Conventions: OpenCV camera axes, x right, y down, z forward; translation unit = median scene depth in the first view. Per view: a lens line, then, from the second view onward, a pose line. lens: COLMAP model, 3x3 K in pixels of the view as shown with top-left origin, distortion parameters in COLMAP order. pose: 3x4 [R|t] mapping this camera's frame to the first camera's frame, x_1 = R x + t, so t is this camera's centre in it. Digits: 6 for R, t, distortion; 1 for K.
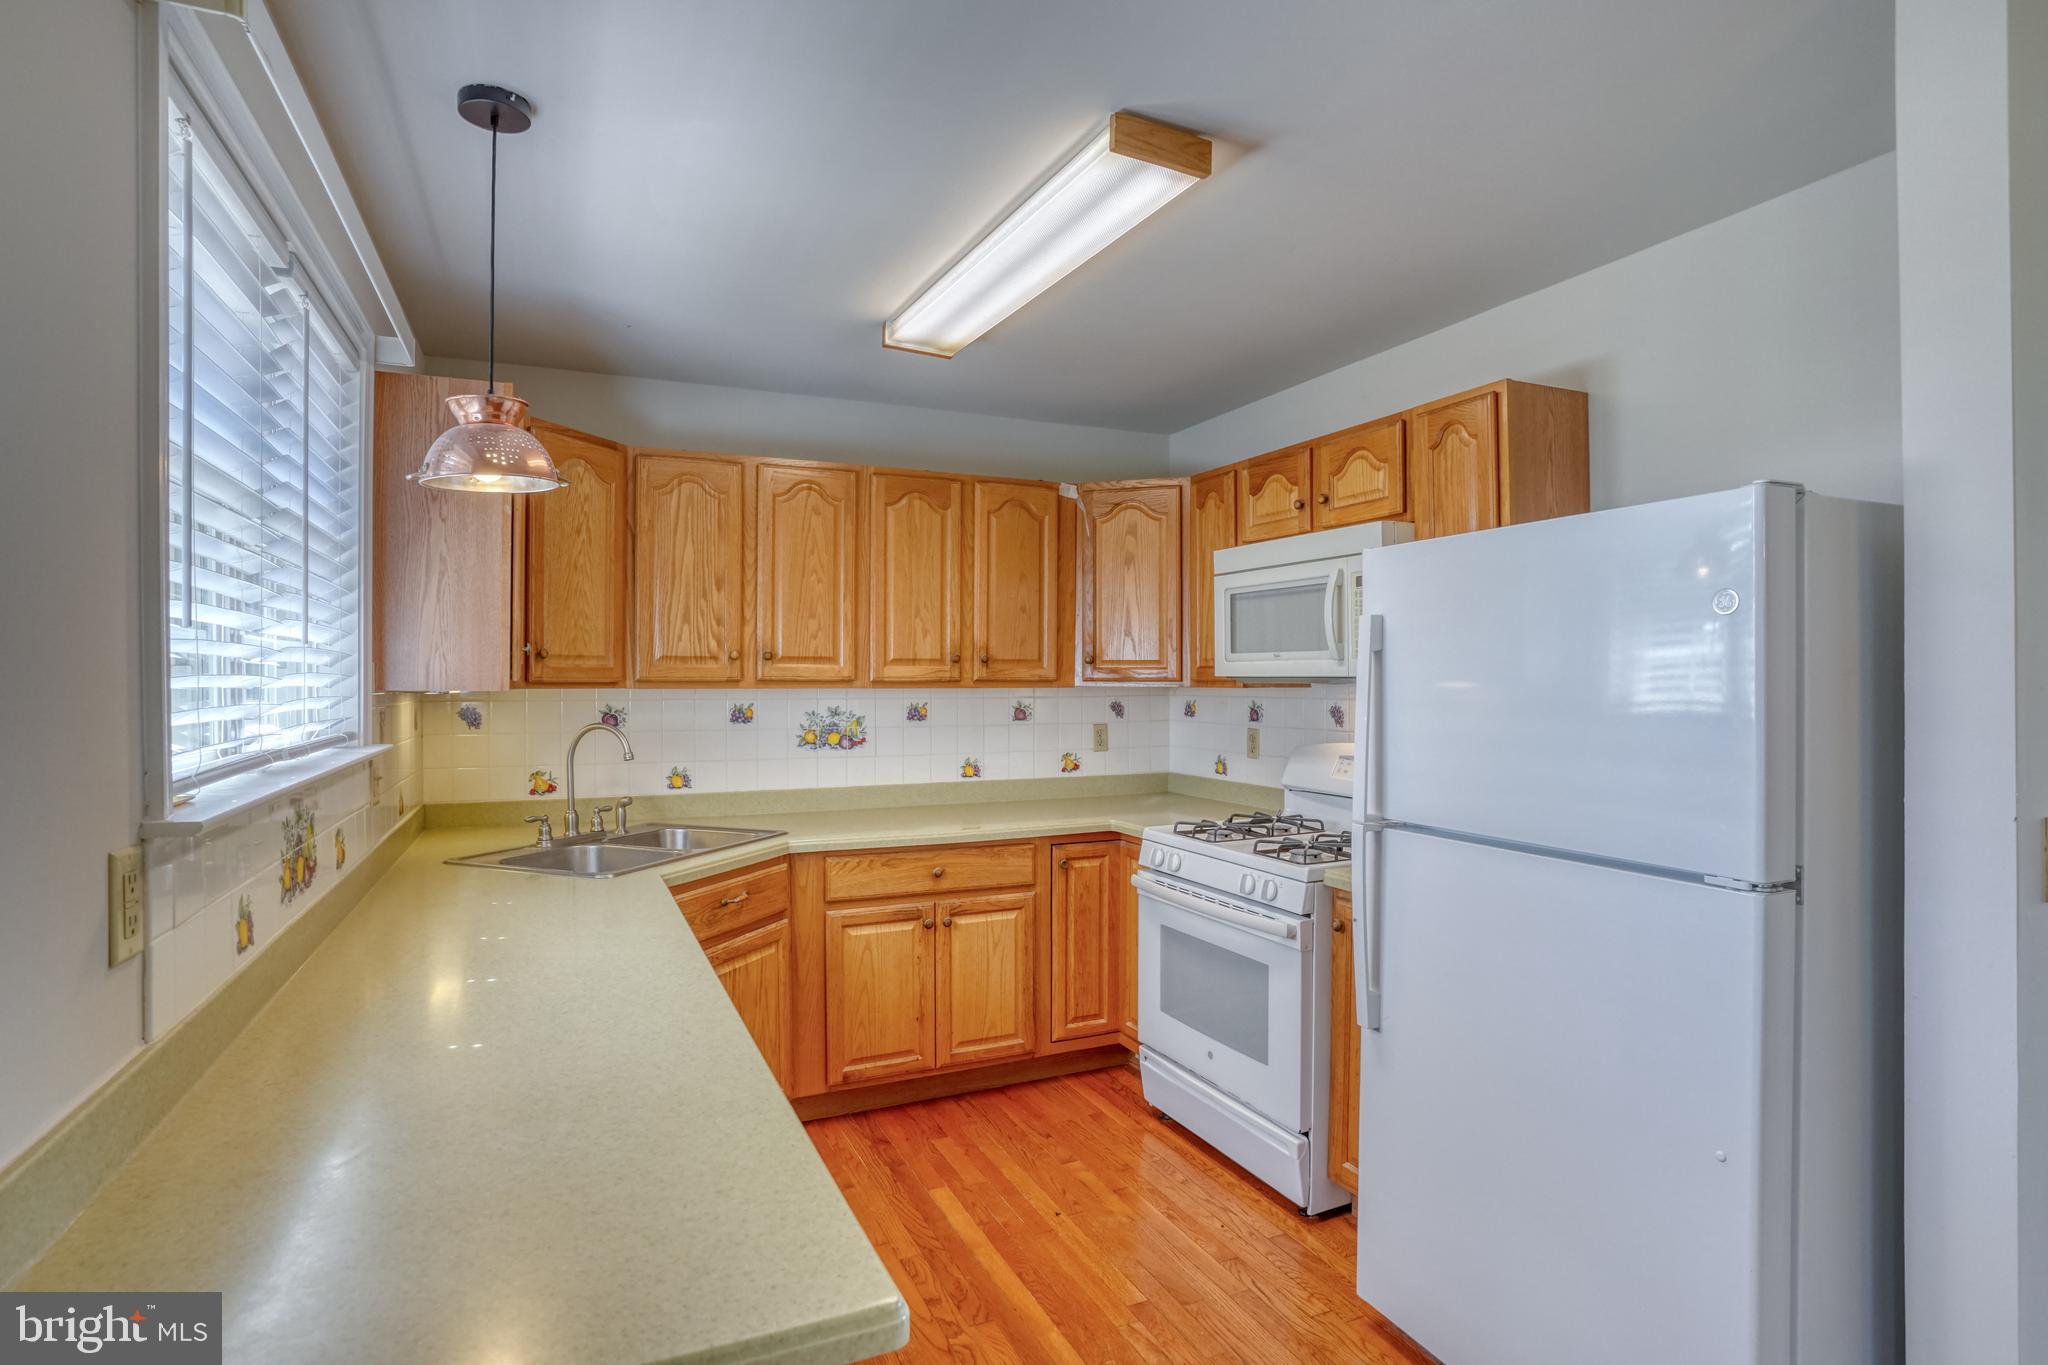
lens RADIAL K [[1054.2, 0, 995.6], [0, 1054.2, 687.7], [0, 0, 1]] dist [-0.086696, 0.032214]
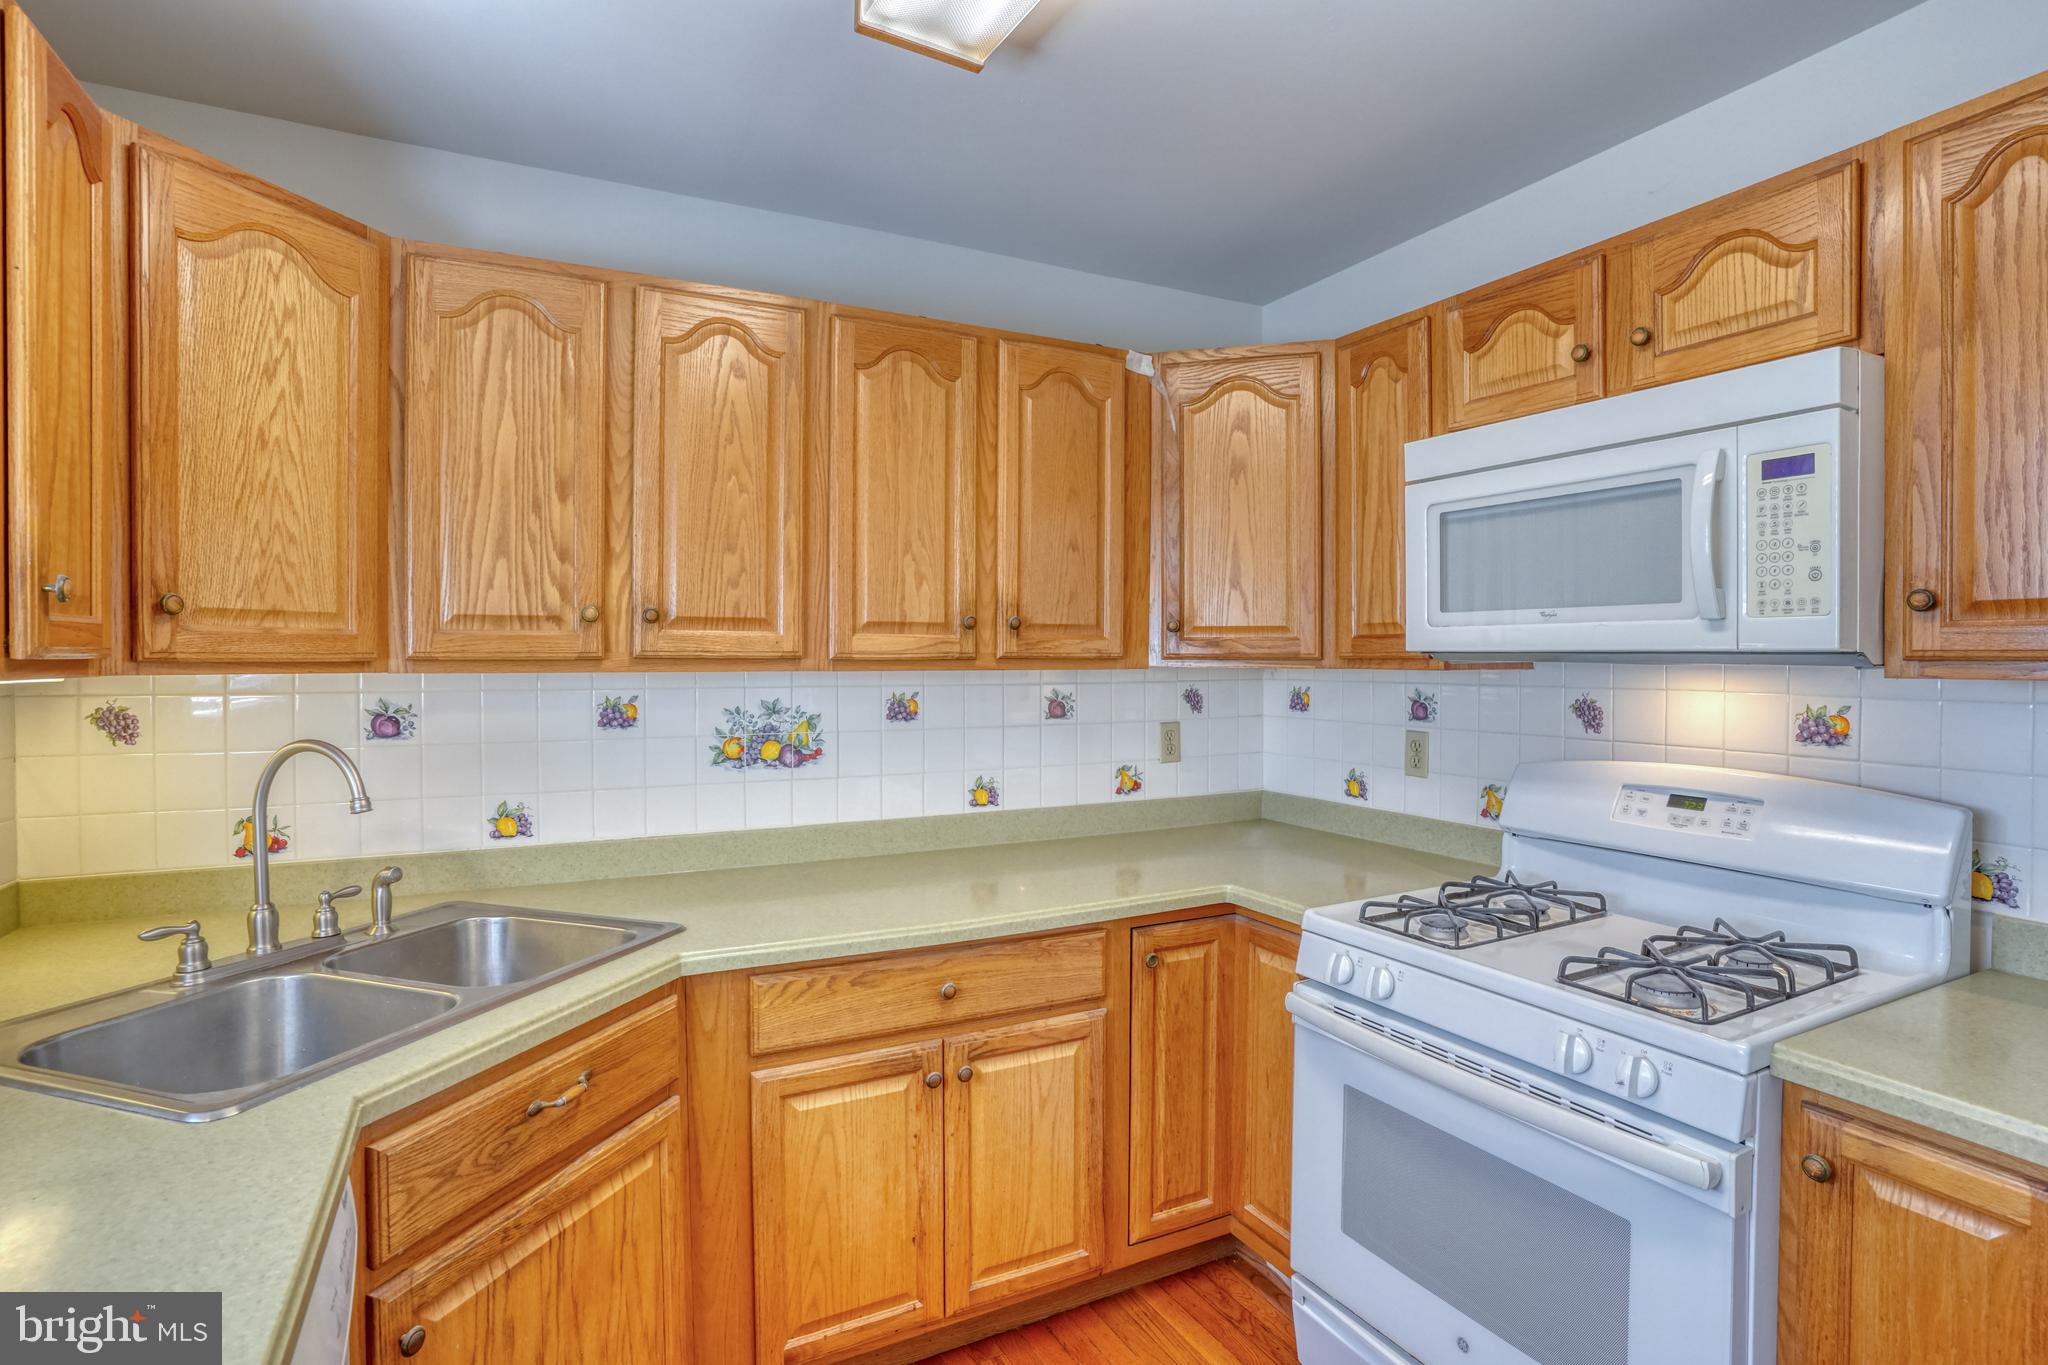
lens RADIAL K [[1022.1, 0, 1017.1], [0, 1022.1, 672.7], [0, 0, 1]] dist [-0.083863, 0.042388]
pose [[0.997879, -0.000876, 0.065097, -0.052563], [0.000427, 0.999976, 0.006905, -0.002639], [-0.065101, -0.006862, 0.997855, 0.434619]]
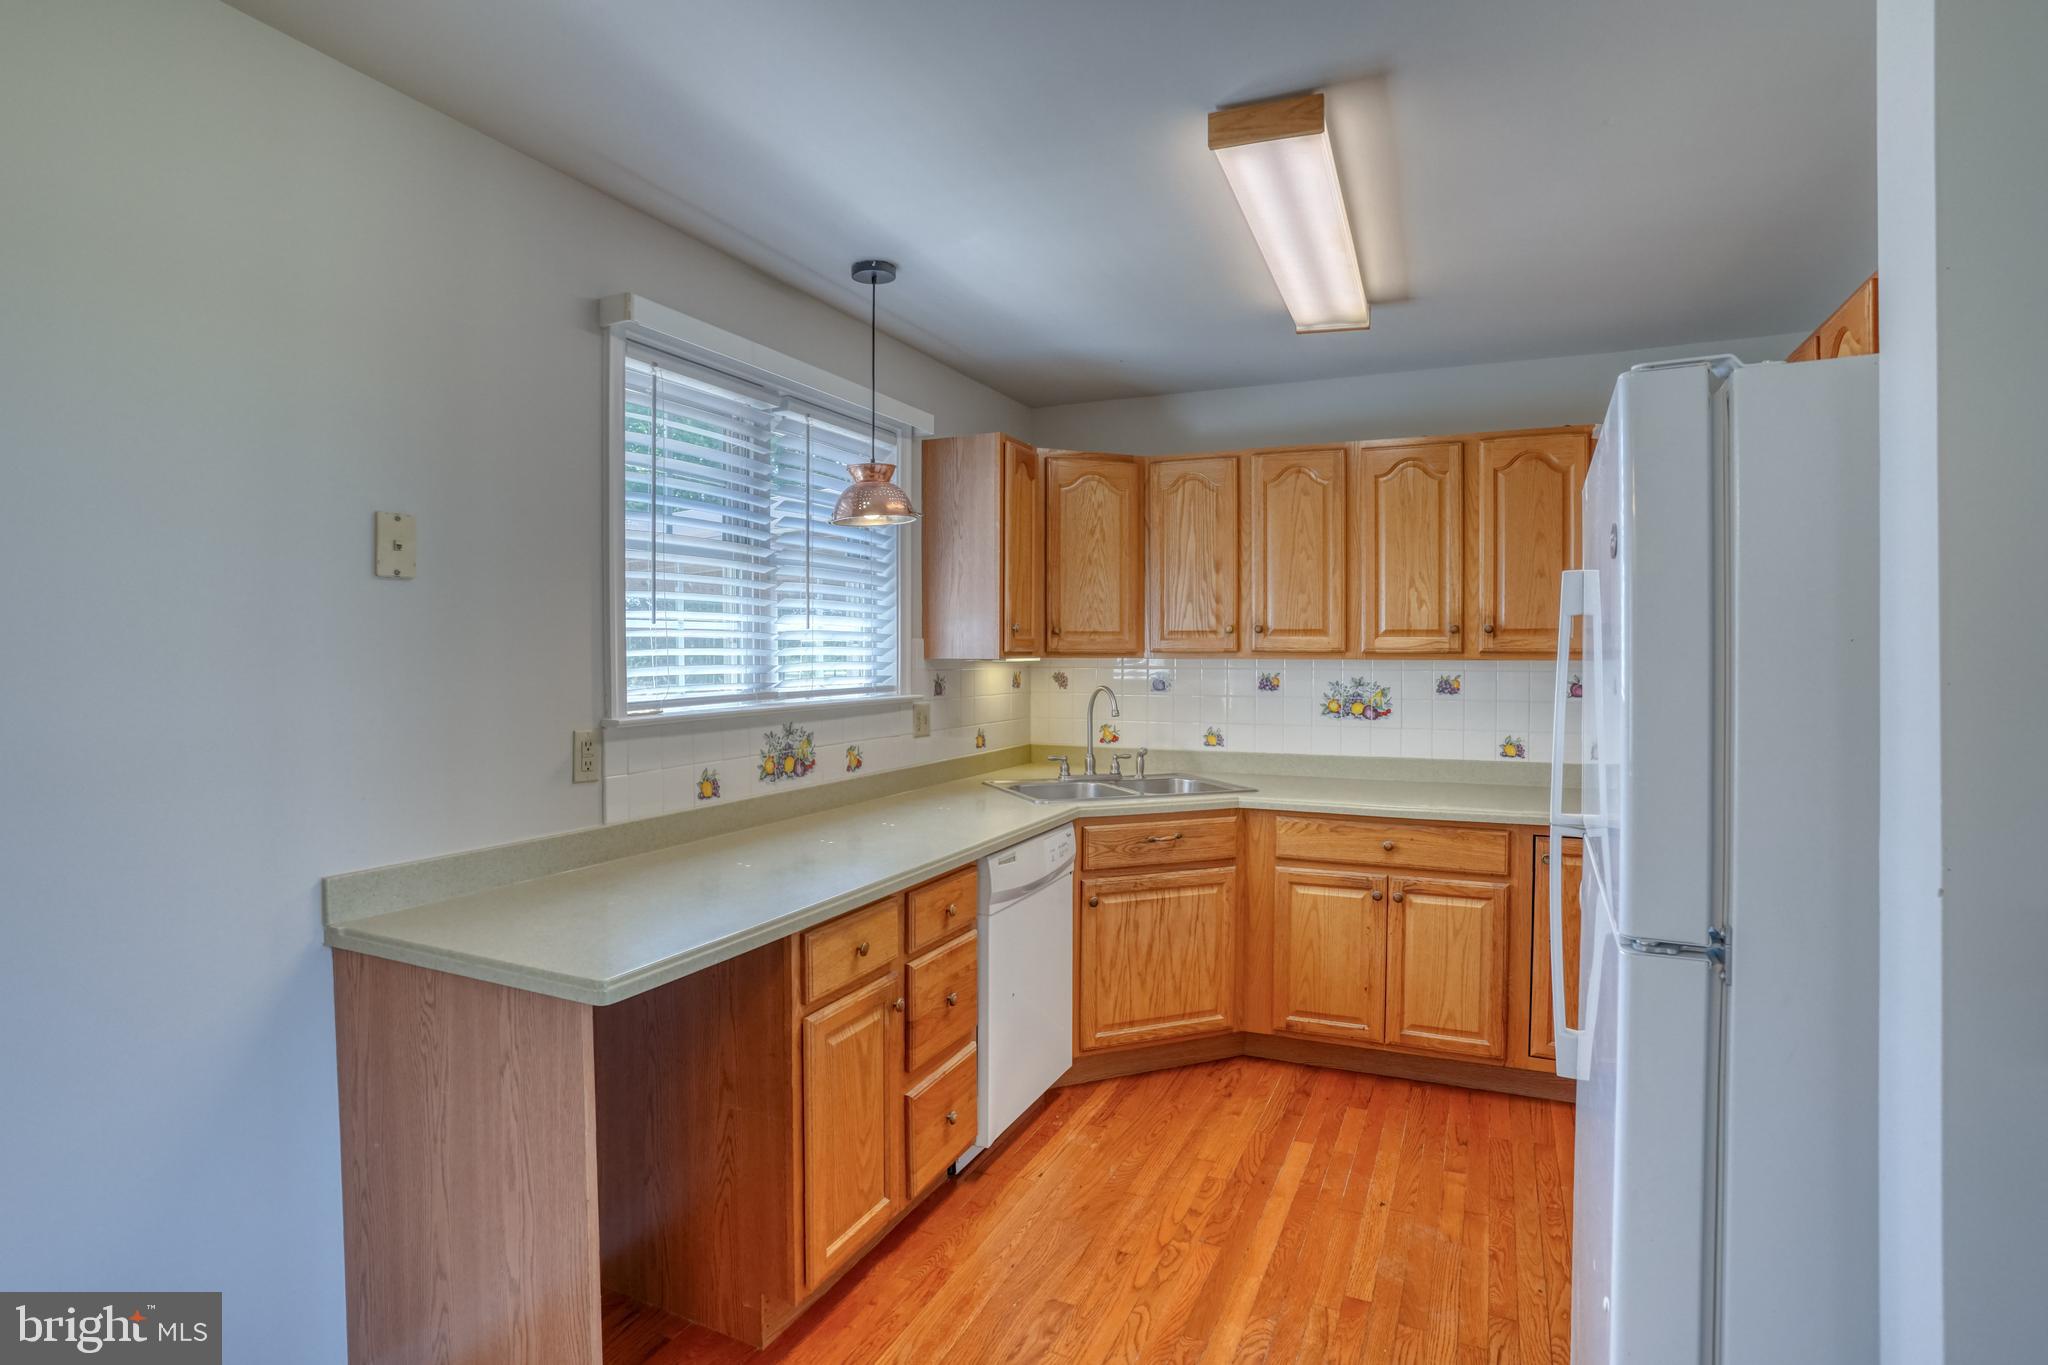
lens RADIAL K [[1040.3, 0, 969.0], [0, 1040.3, 662.4], [0, 0, 1]] dist [-0.065100, 0.000628]
pose [[0.634196, 0.008974, -0.773120, 0.431722], [-0.006305, 0.999959, 0.006435, -0.000787], [0.773146, 0.000794, 0.634227, 0.079547]]
